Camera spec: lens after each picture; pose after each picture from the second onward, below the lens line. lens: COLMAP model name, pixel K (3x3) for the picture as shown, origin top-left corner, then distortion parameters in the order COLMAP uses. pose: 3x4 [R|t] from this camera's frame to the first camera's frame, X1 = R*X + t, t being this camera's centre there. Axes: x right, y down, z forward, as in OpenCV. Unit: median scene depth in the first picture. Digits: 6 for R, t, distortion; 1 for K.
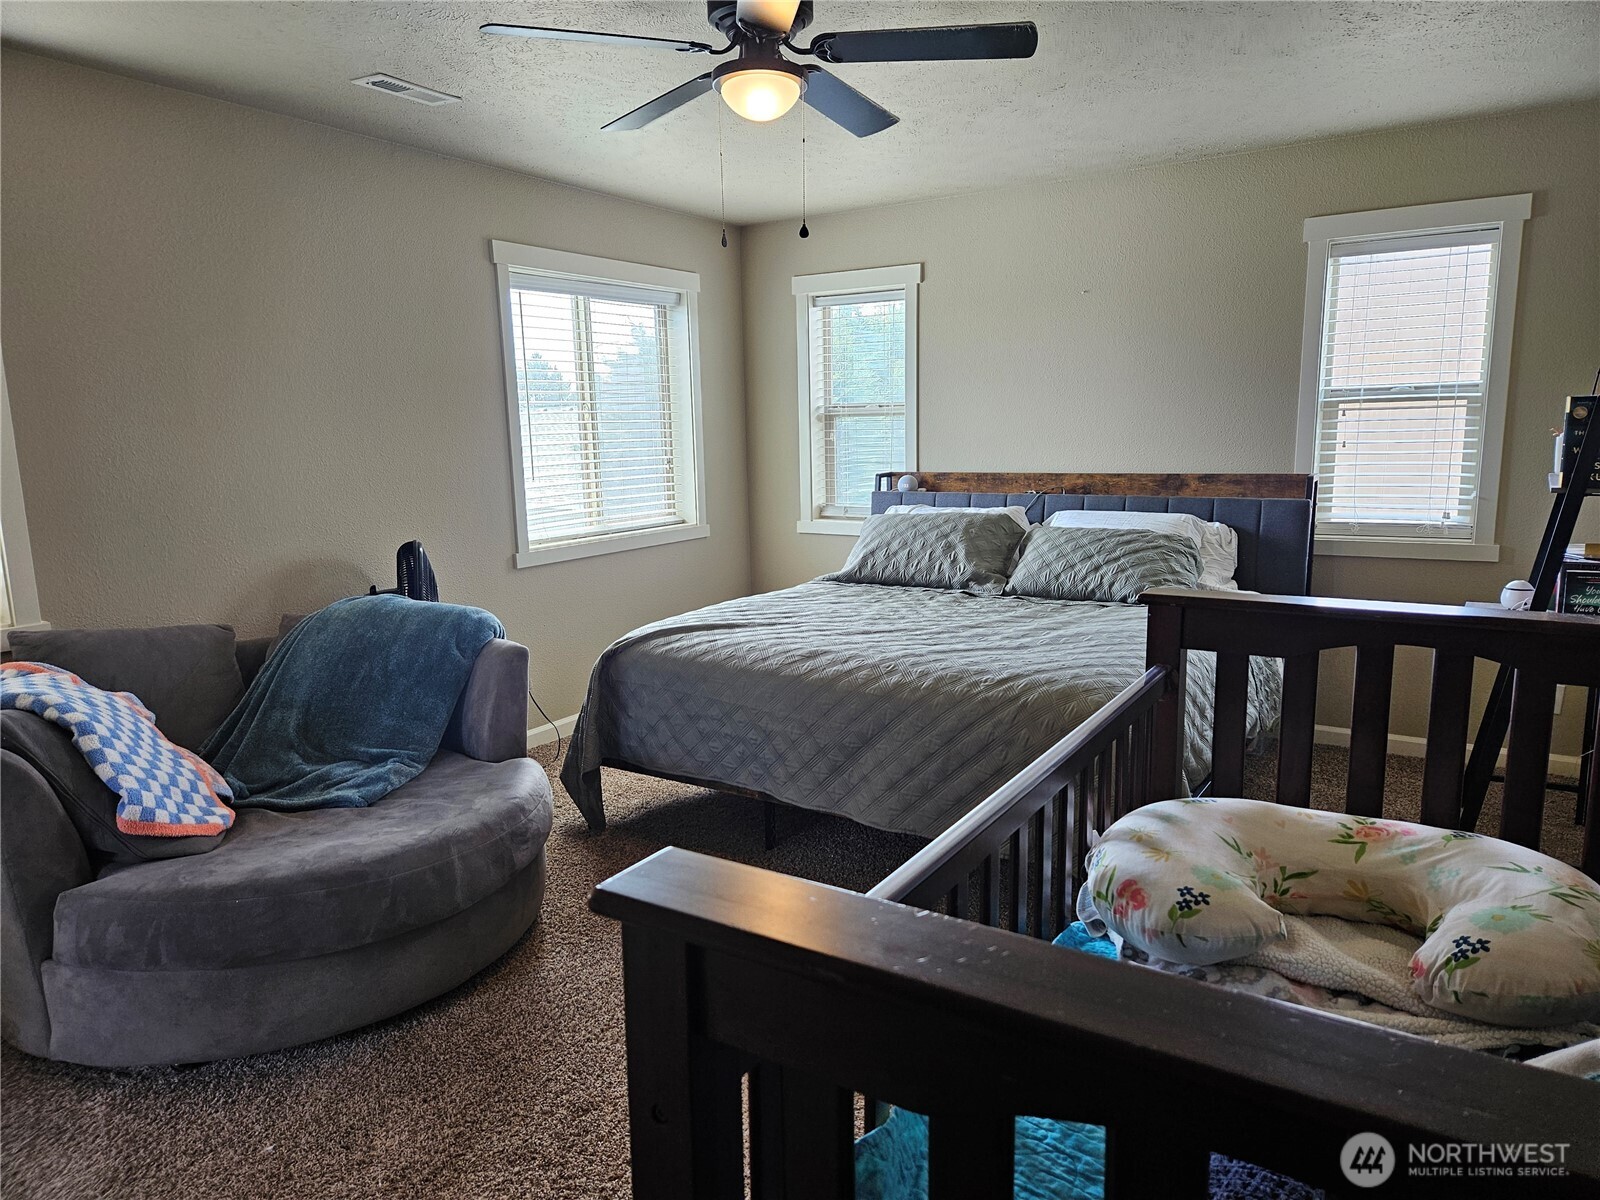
lens RADIAL K [[1071.2, 0, 796.4], [0, 1071.2, 610.0], [0, 0, 1]] dist [0.073698, -0.063462]
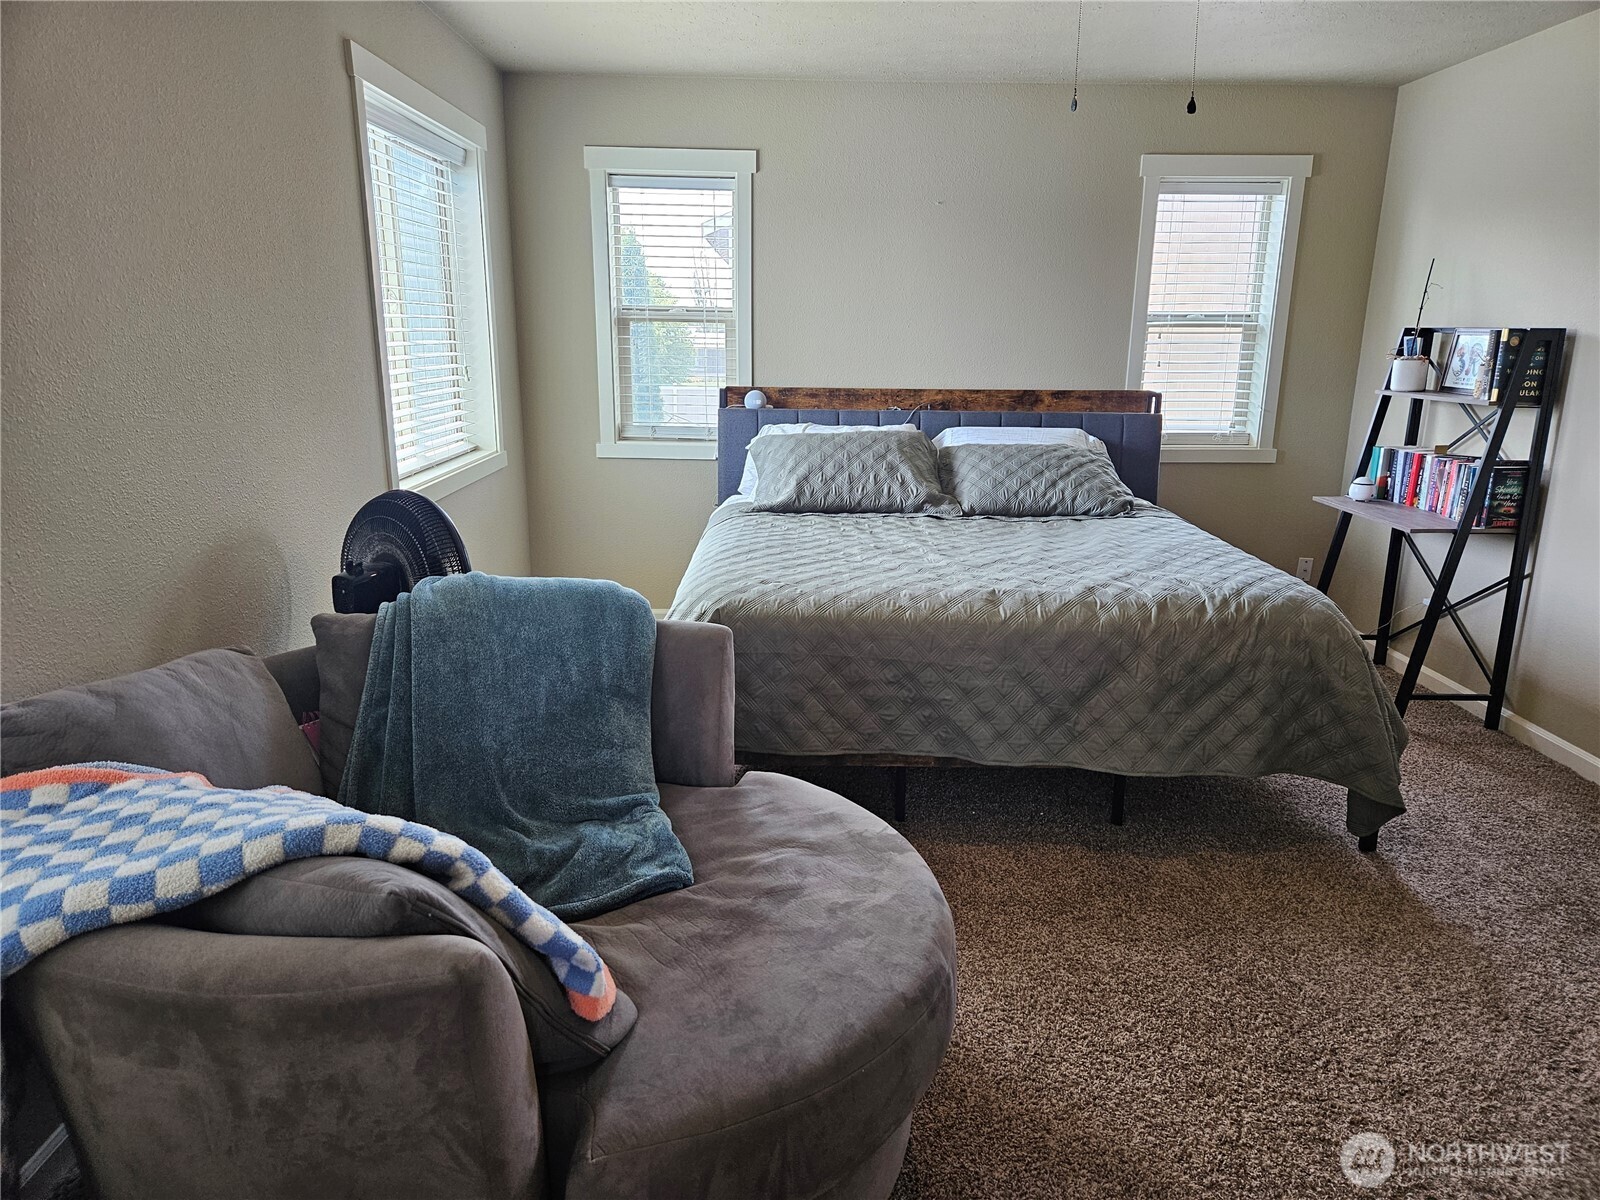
lens RADIAL K [[1071.2, 0, 800.9], [0, 1071.2, 596.4], [0, 0, 1]] dist [0.073698, -0.063462]
pose [[0.832615, -0.104185, 0.543965, -0.450735], [0.066930, 0.993877, 0.087909, -0.035309], [-0.549793, -0.036787, 0.834490, 0.254515]]
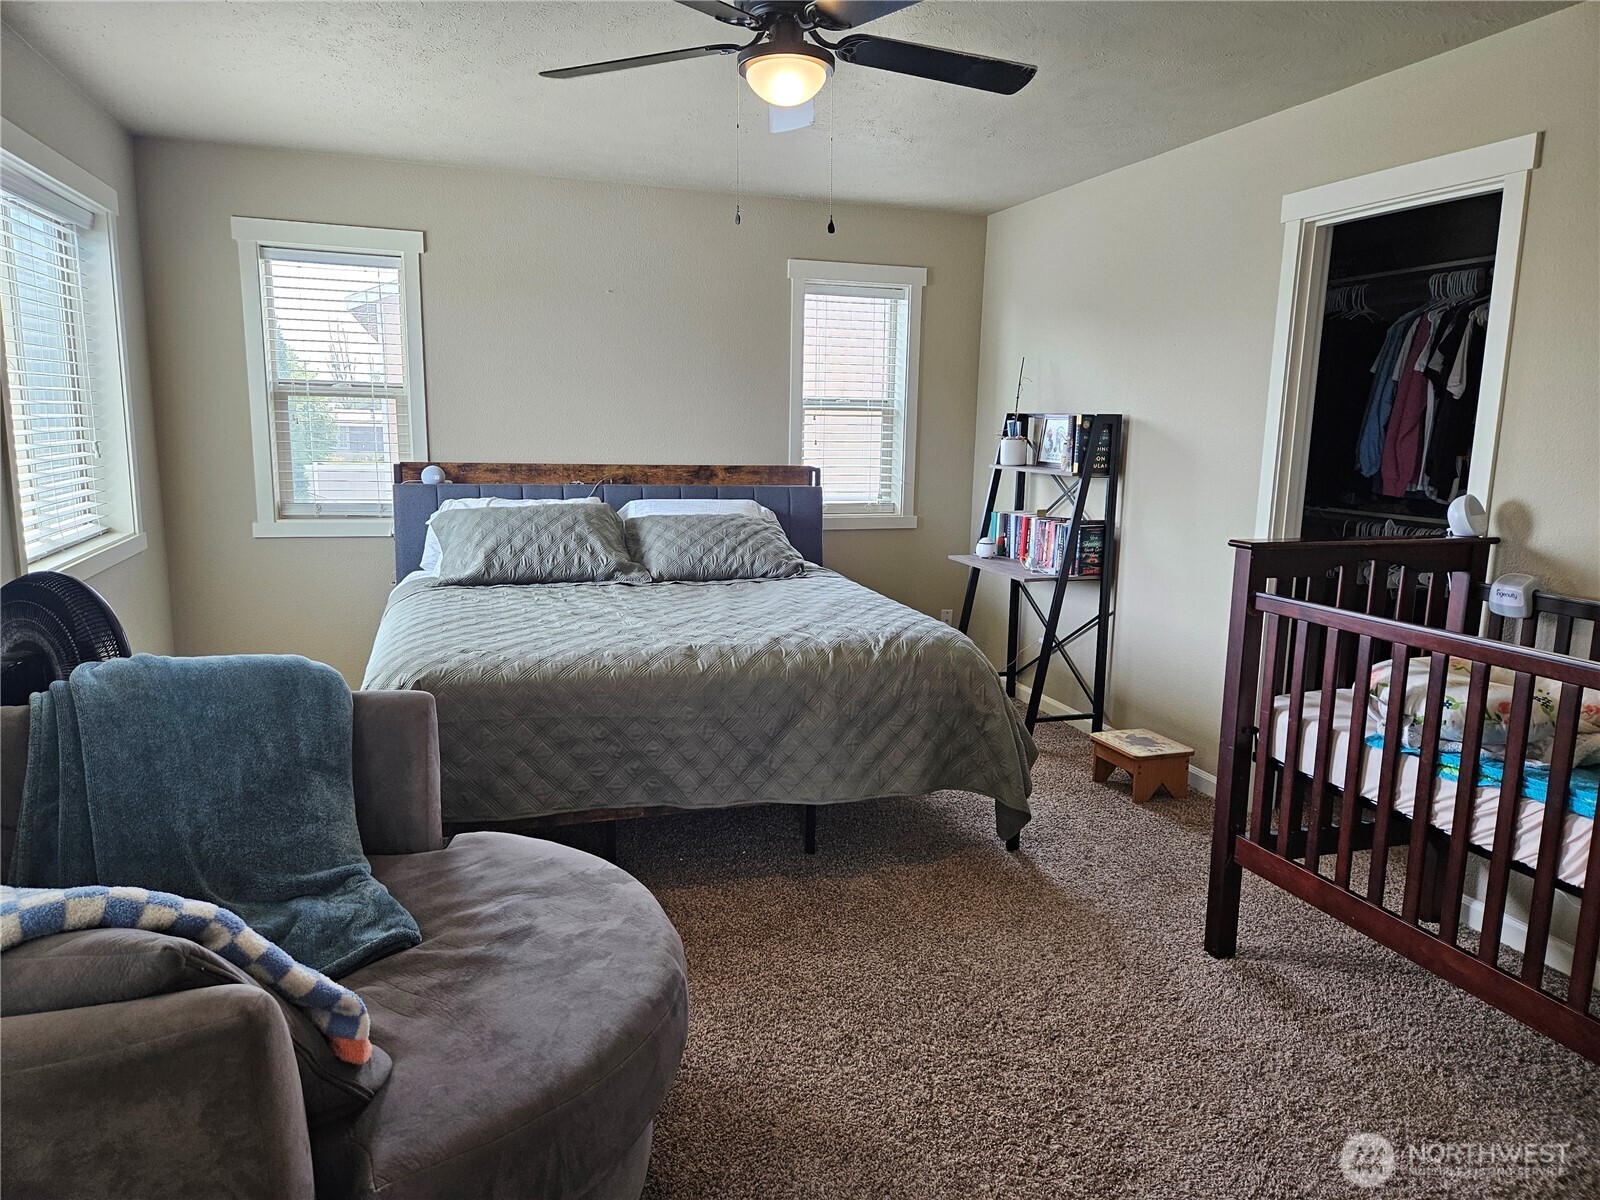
lens RADIAL K [[1071.2, 0, 804.7], [0, 1071.2, 593.2], [0, 0, 1]] dist [0.073698, -0.063462]
pose [[0.625264, -0.094432, 0.774679, -0.493812], [0.101781, 0.994041, 0.039022, -0.027535], [-0.773748, 0.054449, 0.631149, 0.230340]]
